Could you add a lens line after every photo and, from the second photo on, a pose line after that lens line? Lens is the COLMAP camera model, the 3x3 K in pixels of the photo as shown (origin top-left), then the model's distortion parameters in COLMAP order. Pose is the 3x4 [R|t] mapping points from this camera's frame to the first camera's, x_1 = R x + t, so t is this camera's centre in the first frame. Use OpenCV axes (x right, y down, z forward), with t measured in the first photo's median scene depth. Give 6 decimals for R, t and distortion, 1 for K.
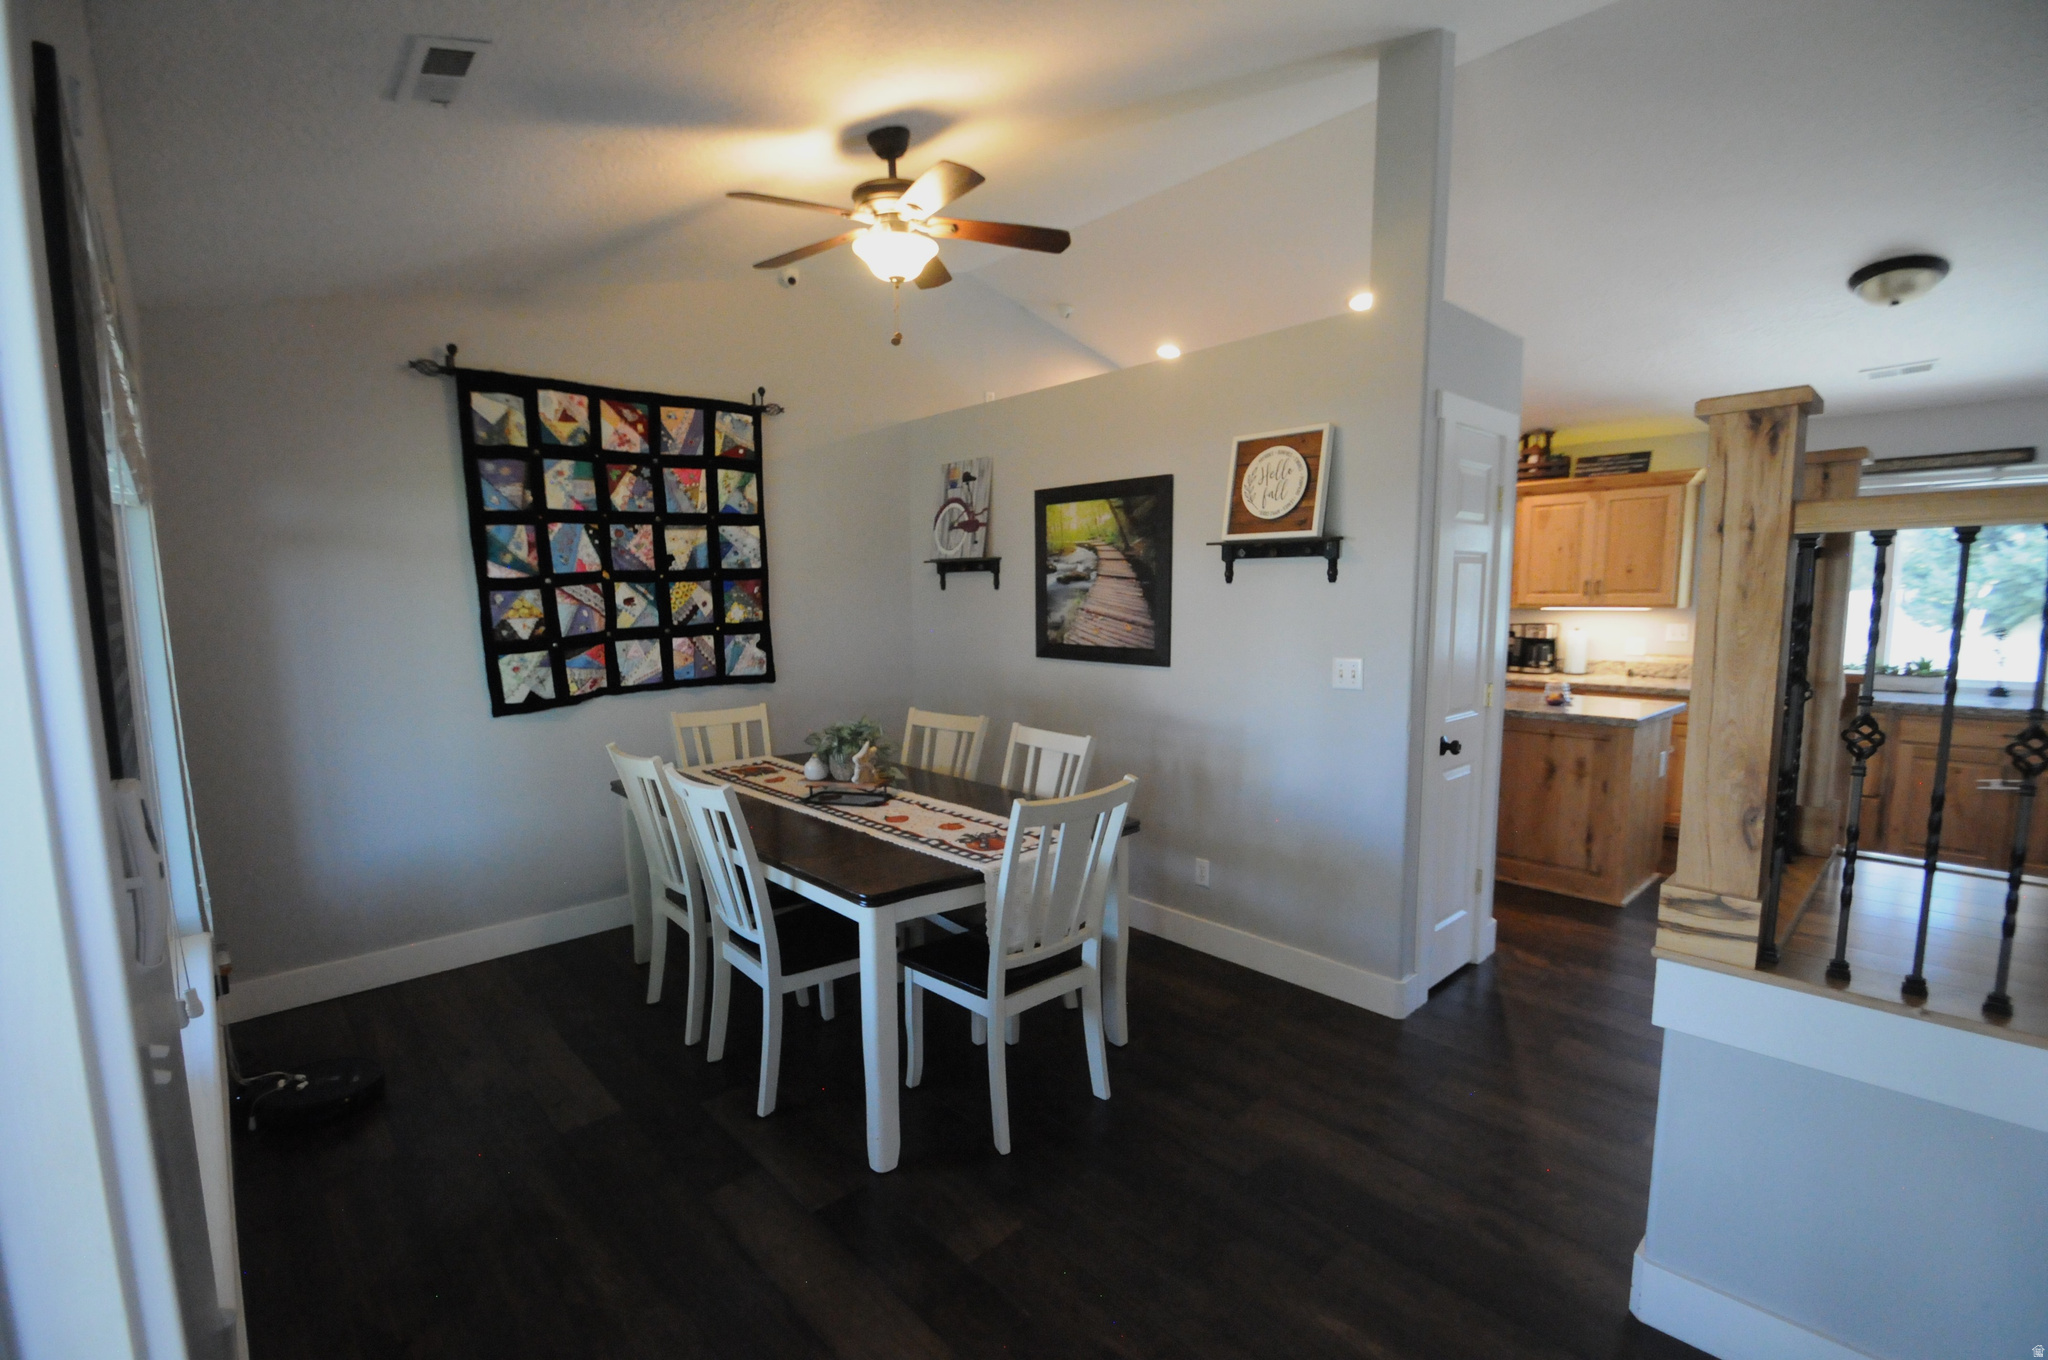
lens RADIAL K [[890.2, 0, 999.0], [0, 890.2, 690.9], [0, 0, 1]] dist [0.003429, -0.011125]
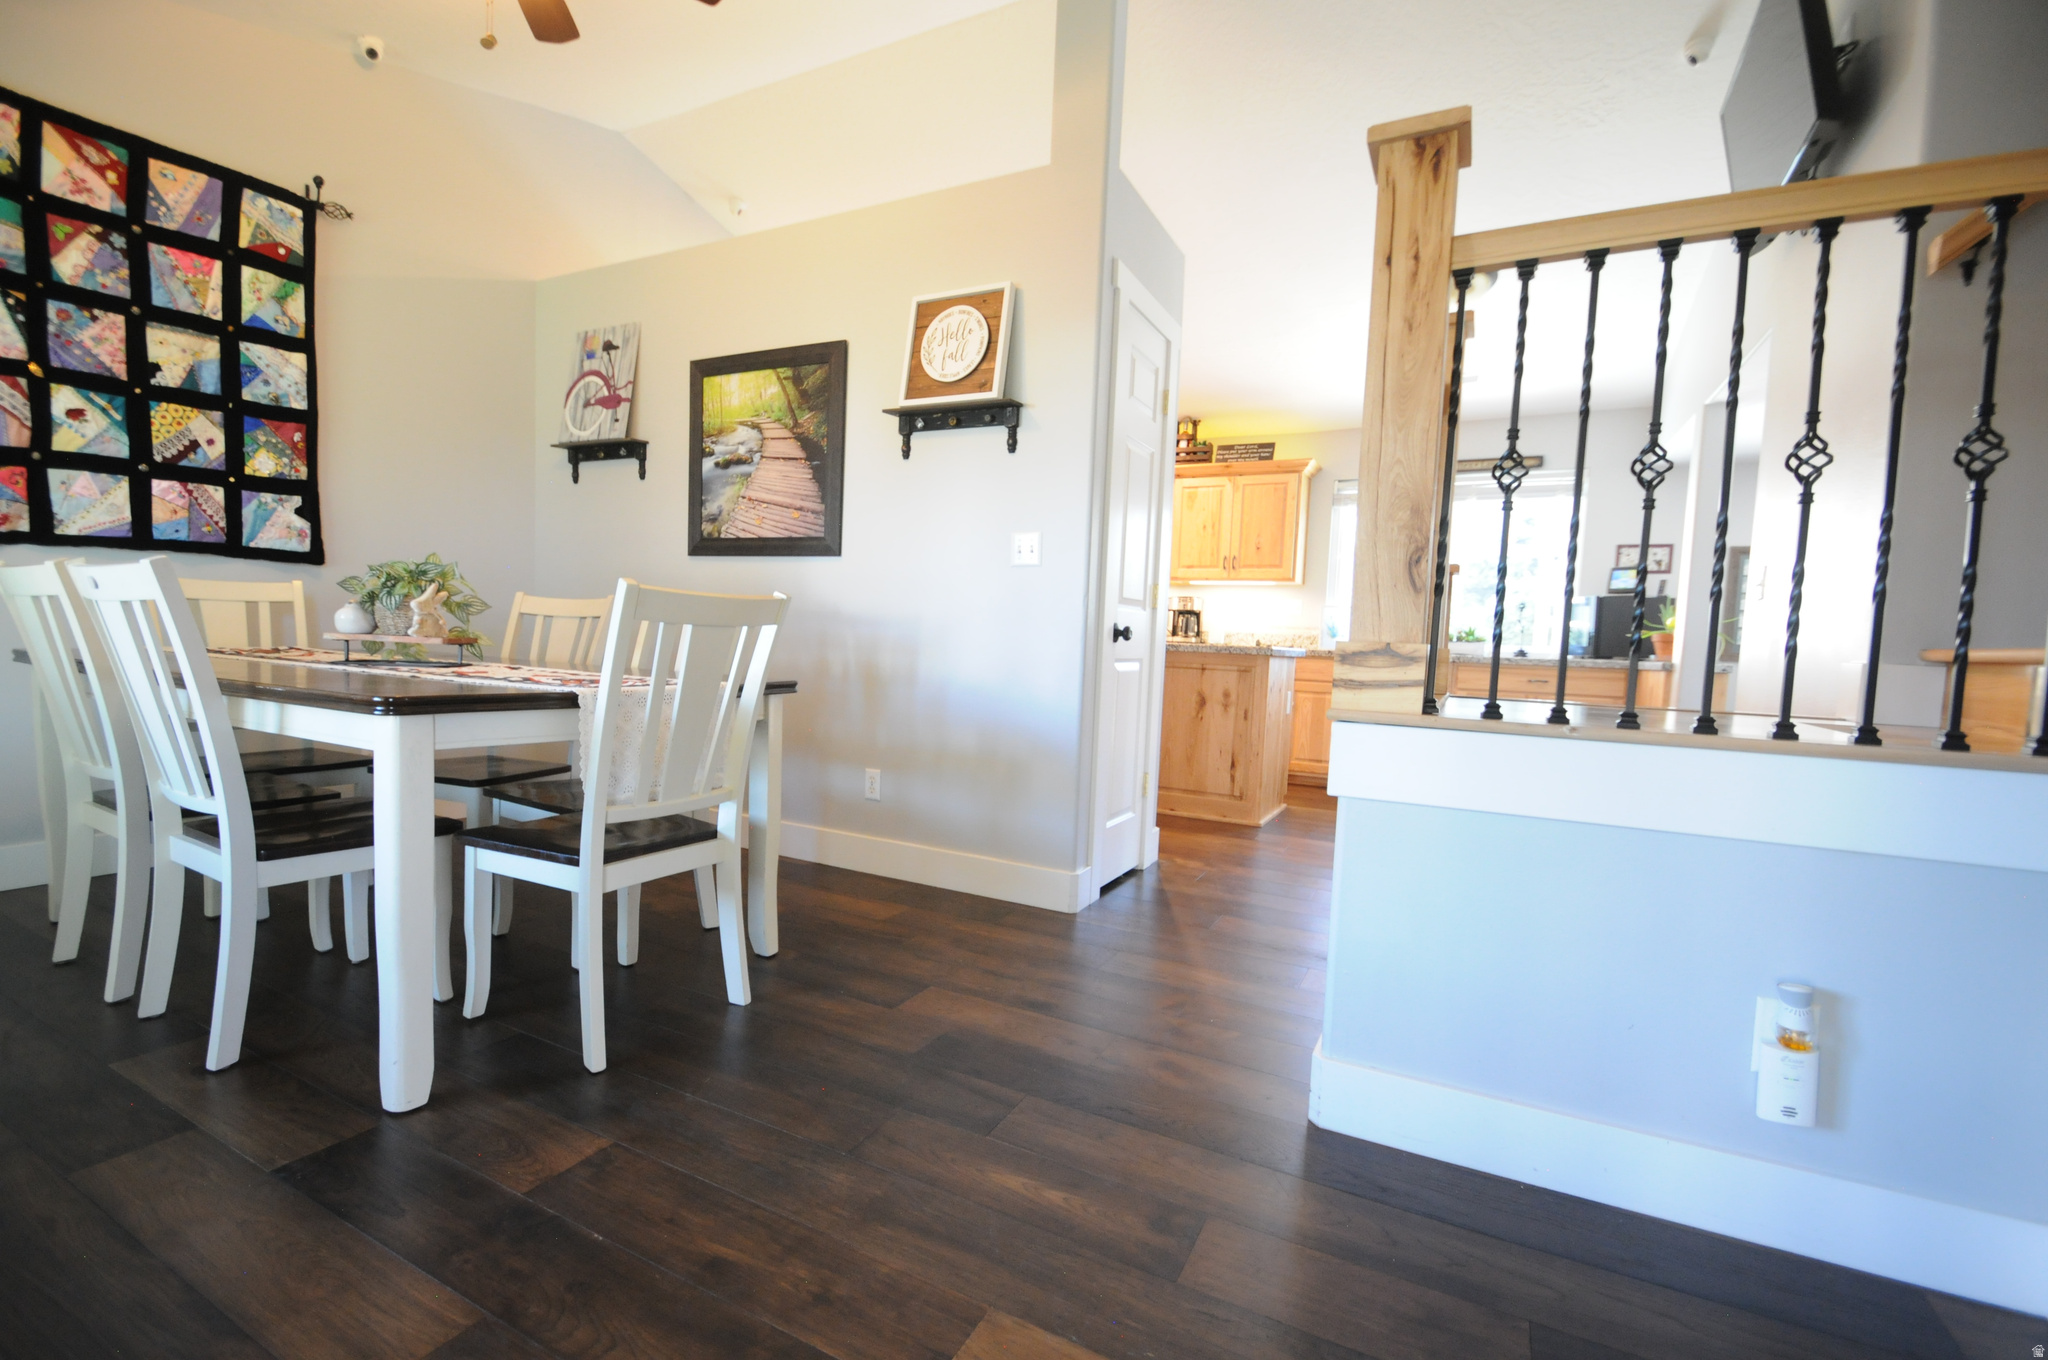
lens RADIAL K [[890.2, 0, 1003.0], [0, 890.2, 690.5], [0, 0, 1]] dist [0.003429, -0.011125]
pose [[0.937689, 0.024618, 0.346602, 0.038864], [-0.010750, 0.999065, -0.041878, 0.149384], [-0.347309, 0.035542, 0.937077, 0.110415]]
